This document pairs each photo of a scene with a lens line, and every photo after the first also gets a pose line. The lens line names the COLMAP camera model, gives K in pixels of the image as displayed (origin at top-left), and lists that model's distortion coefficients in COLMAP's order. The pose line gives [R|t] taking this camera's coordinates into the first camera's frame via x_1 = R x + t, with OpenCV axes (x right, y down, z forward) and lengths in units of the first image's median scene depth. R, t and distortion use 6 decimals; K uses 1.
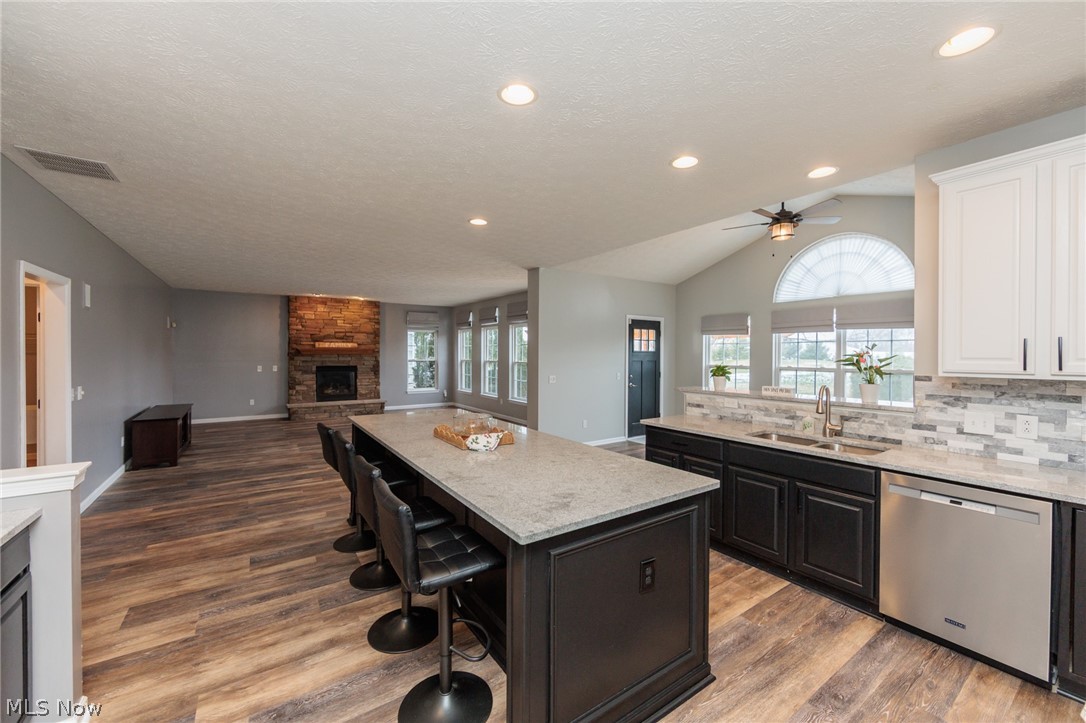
lens RADIAL K [[422.9, 0, 547.4], [0, 422.9, 358.8], [0, 0, 1]] dist [-0.004841, -0.000033]
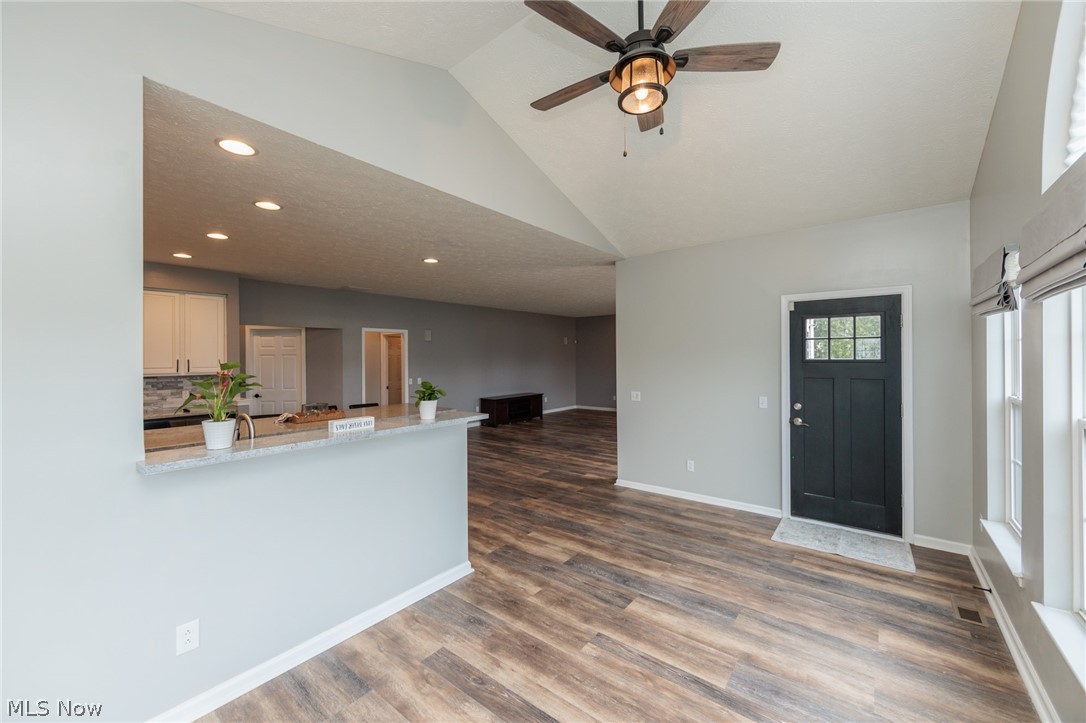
lens RADIAL K [[422.9, 0, 545.8], [0, 422.9, 361.3], [0, 0, 1]] dist [-0.004841, -0.000033]
pose [[0.296282, 0.004861, -0.955088, 0.632396], [-0.005937, 0.999977, 0.003247, -0.016625], [0.955082, 0.004709, 0.296305, 0.531260]]
